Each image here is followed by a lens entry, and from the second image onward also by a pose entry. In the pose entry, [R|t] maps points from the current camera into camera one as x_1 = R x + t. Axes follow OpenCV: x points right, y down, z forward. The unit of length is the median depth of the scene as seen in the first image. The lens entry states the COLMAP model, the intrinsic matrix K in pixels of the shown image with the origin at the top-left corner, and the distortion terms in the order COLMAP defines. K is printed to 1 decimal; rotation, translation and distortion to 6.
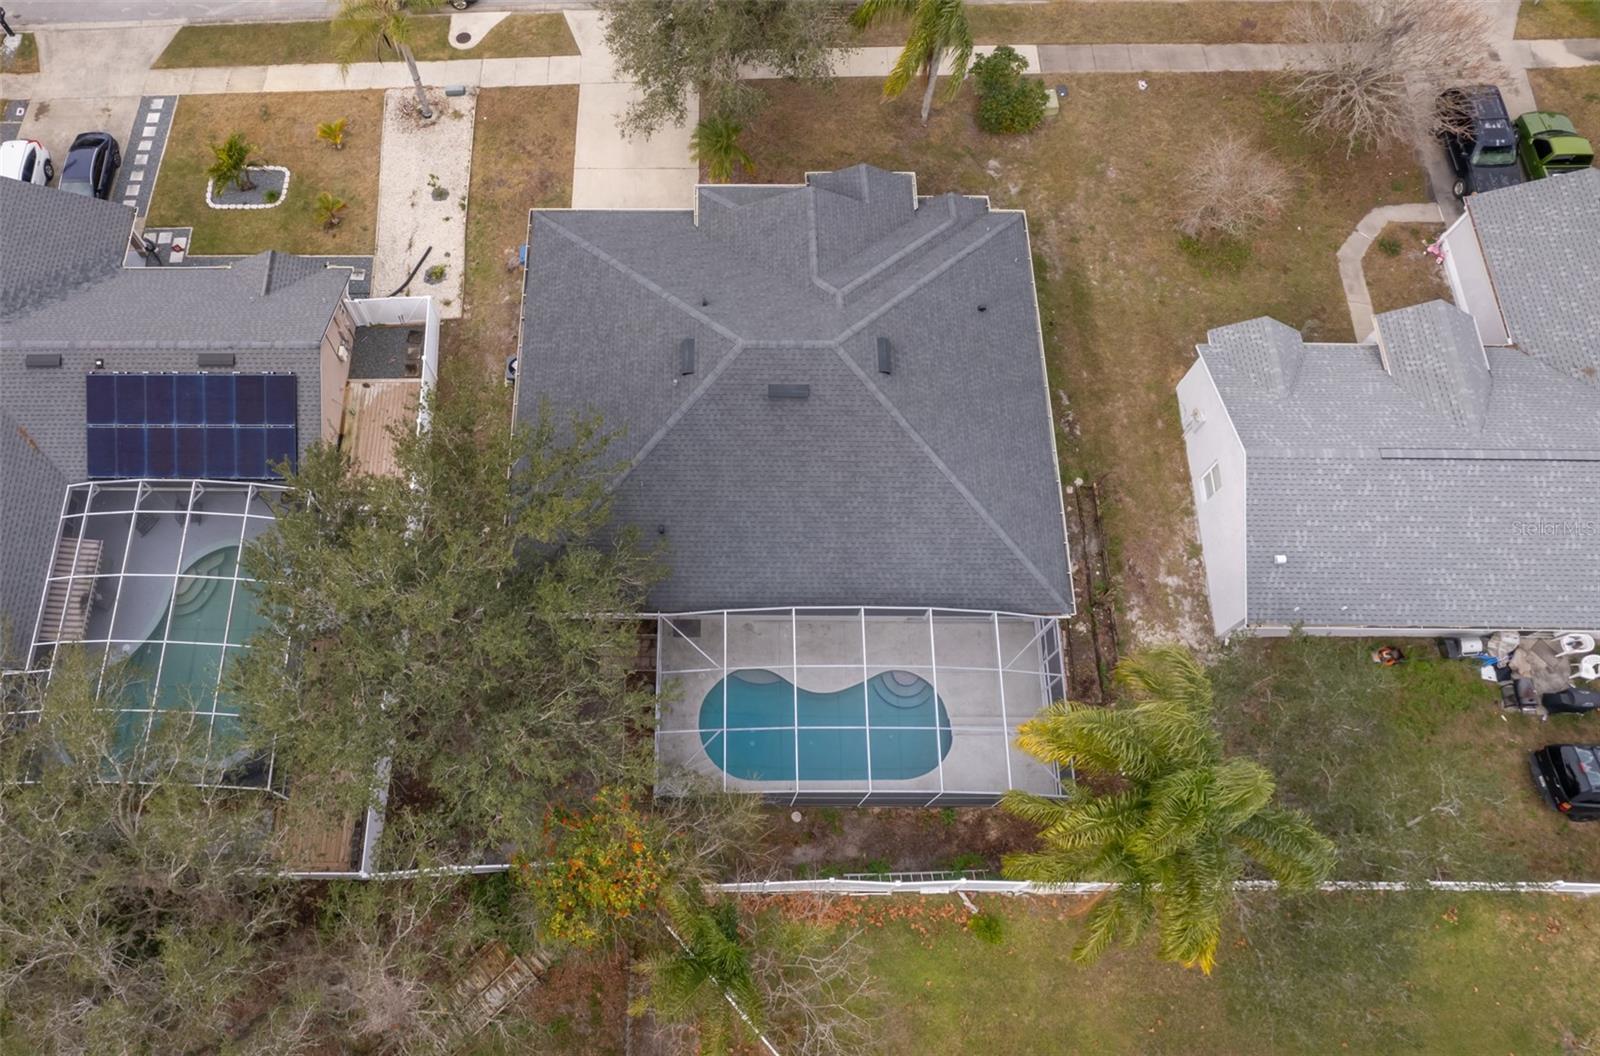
lens RADIAL K [[1241.1, 0, 689.6], [0, 1241.1, 417.3], [0, 0, 1]] dist [-0.057989, -0.005549]
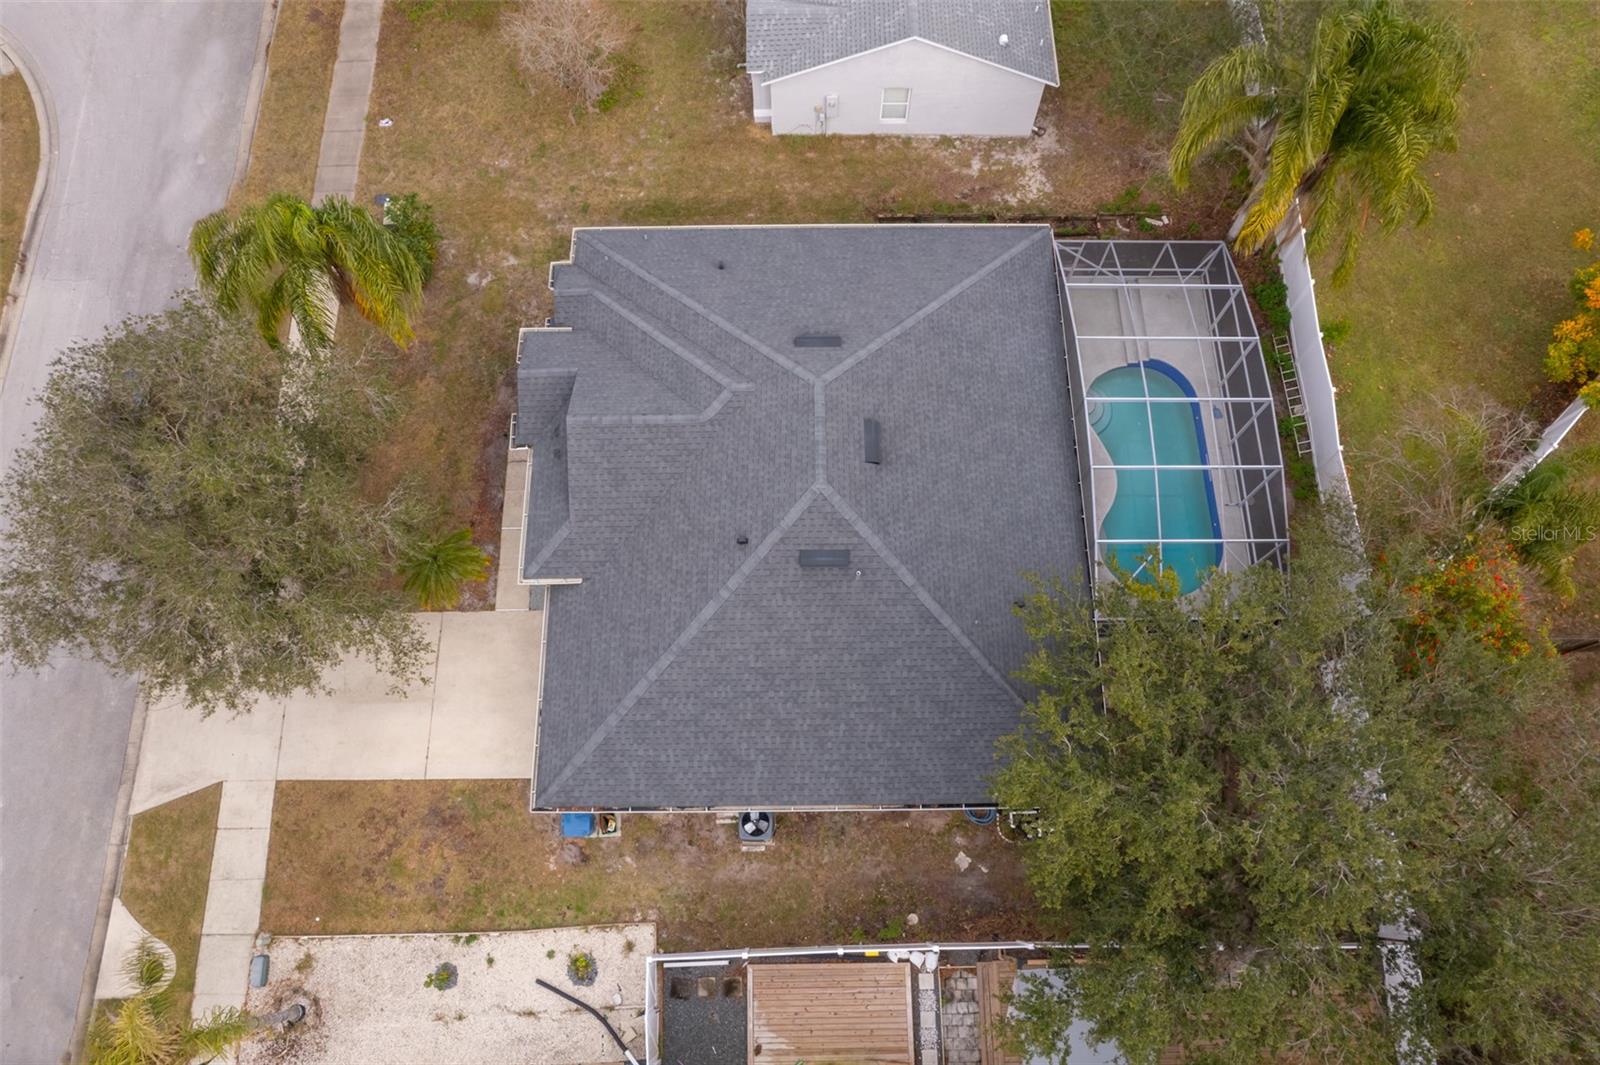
lens RADIAL K [[1064.6, 0, 800.0], [0, 1064.6, 532.5], [0, 0, 1]] dist [-0.100648, 0.097901]
pose [[-0.021038, -0.935477, 0.352761, -0.188813], [0.902295, 0.134203, 0.409699, -0.288431], [-0.430605, 0.326914, 0.841253, 0.361707]]
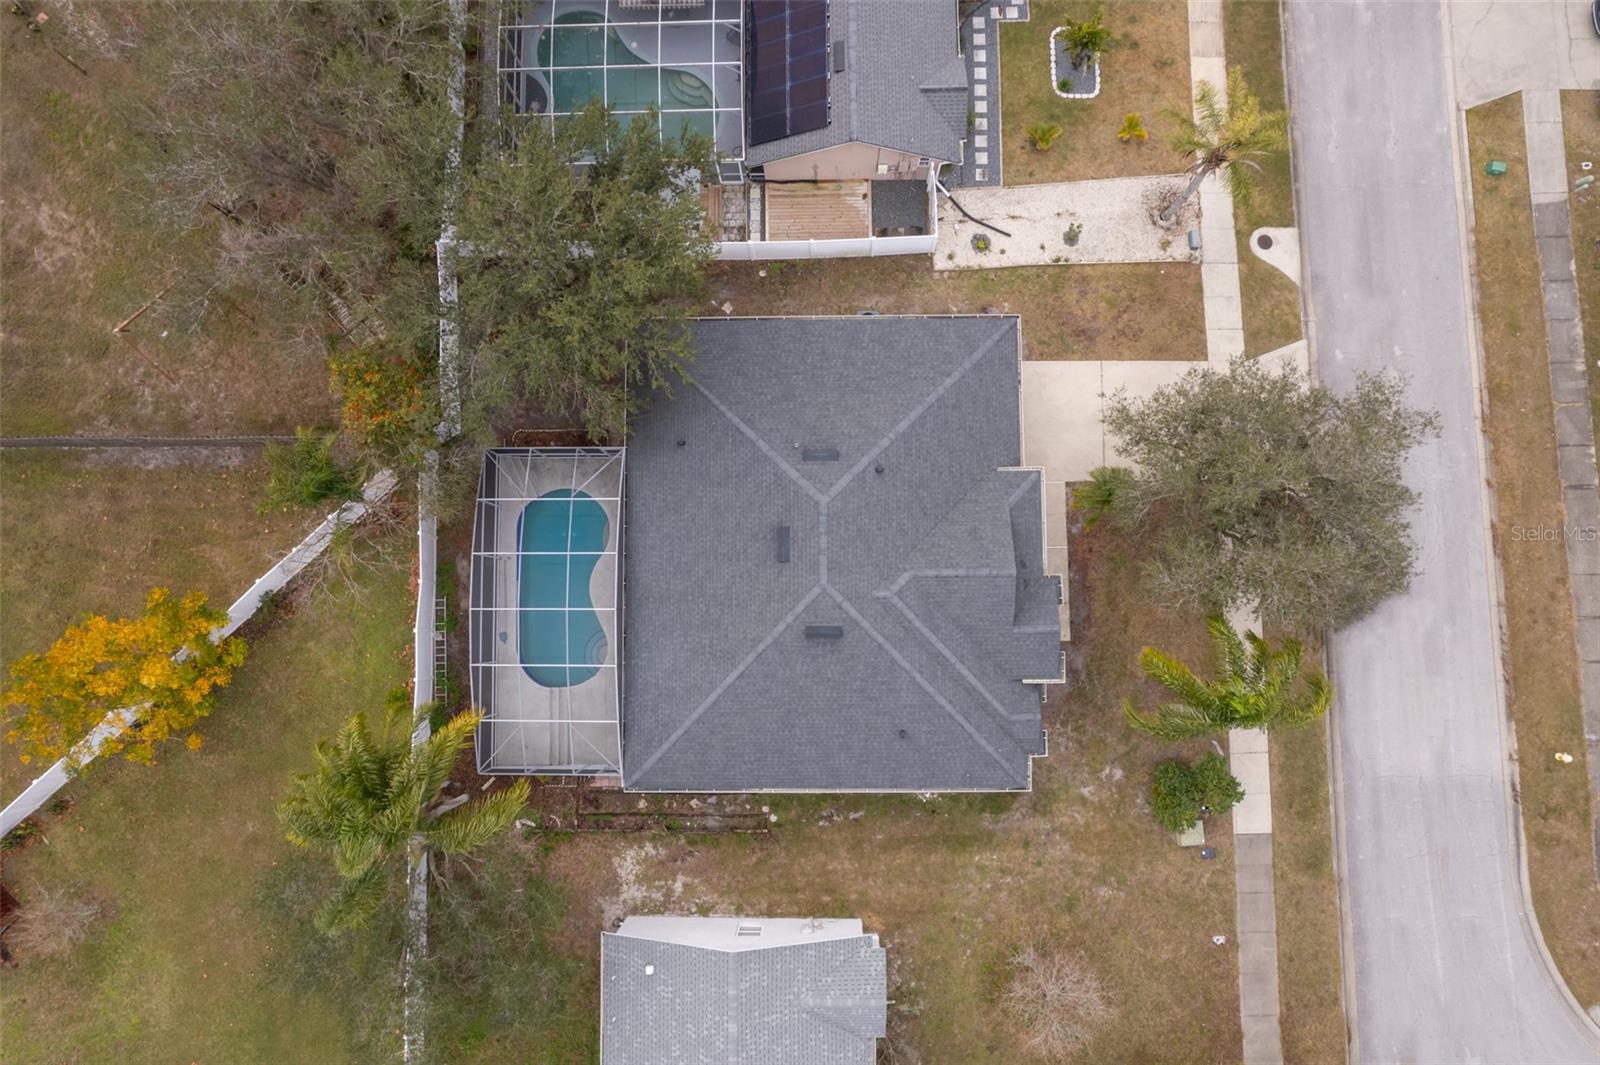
lens RADIAL K [[1044.0, 0, 807.0], [0, 1044.0, 538.6], [0, 0, 1]] dist [-0.093537, 0.087072]
pose [[0.016193, 0.997349, -0.070947, 0.117204], [-0.891892, 0.046481, 0.449853, -0.382178], [0.451958, 0.055993, 0.890280, 0.139800]]
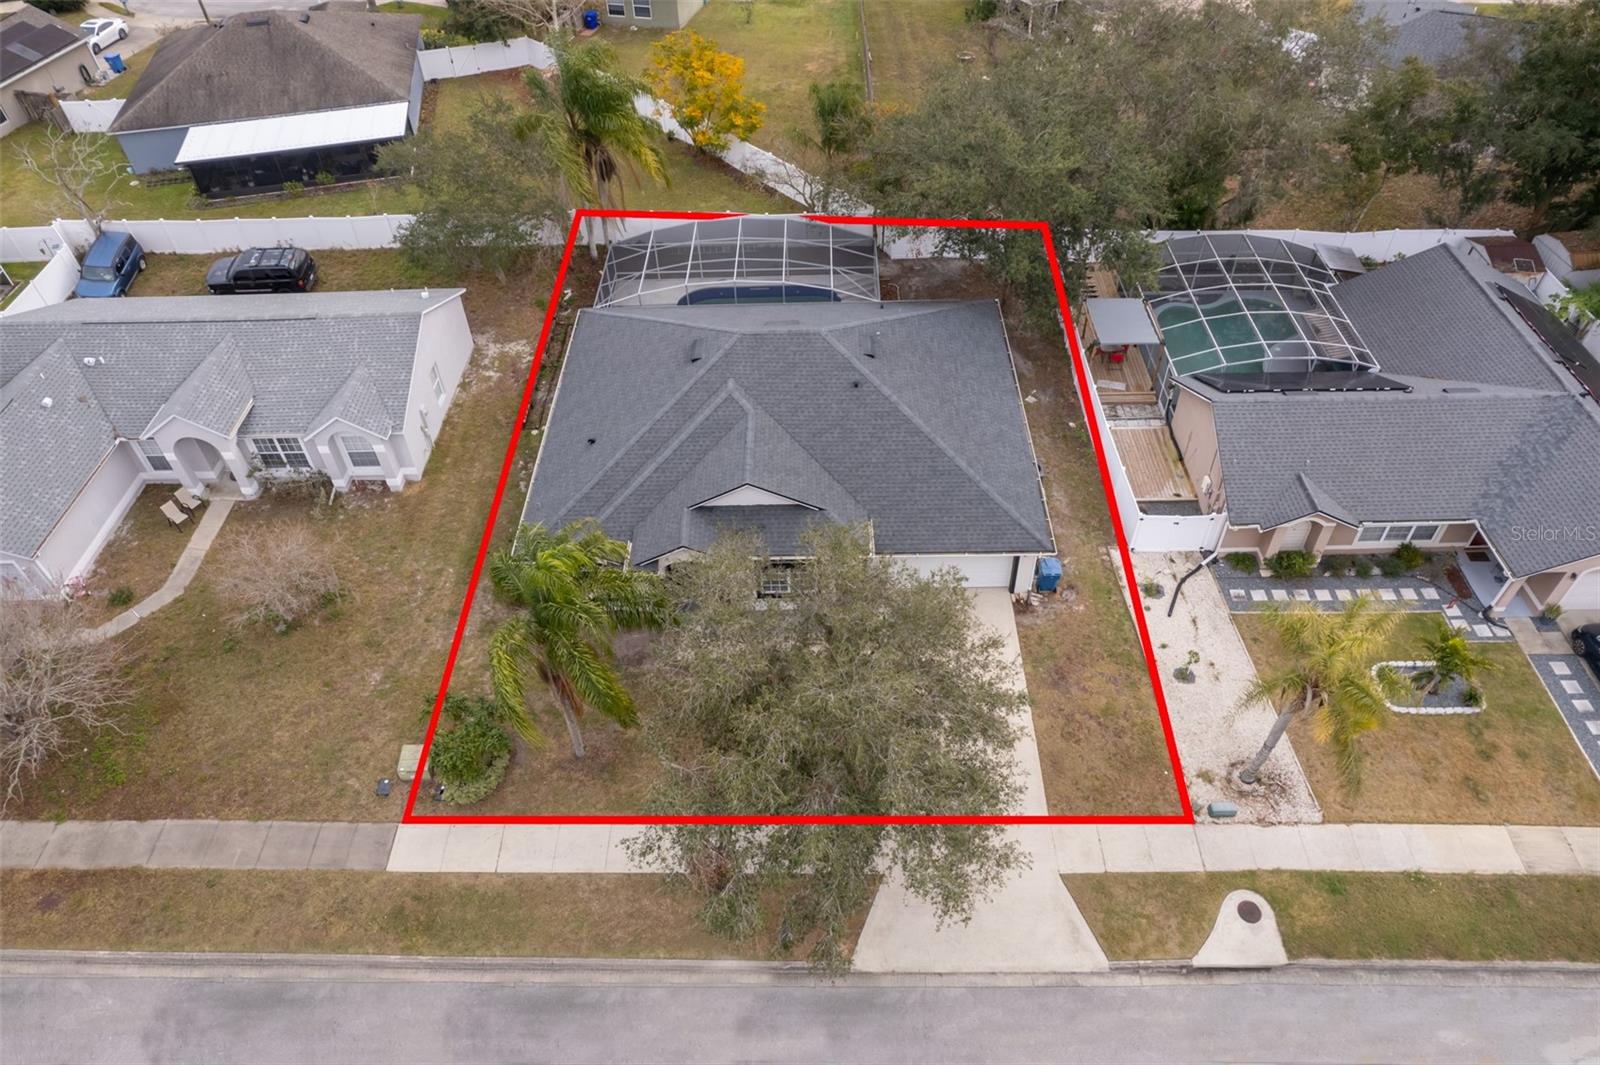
lens RADIAL K [[1064.6, 0, 800.0], [0, 1064.6, 532.5], [0, 0, 1]] dist [-0.100648, 0.097901]
pose [[-0.999237, 0.031750, 0.022758, 0.037728], [0.011046, -0.329171, 0.944206, -0.859130], [0.037470, 0.943736, 0.328570, 0.705482]]
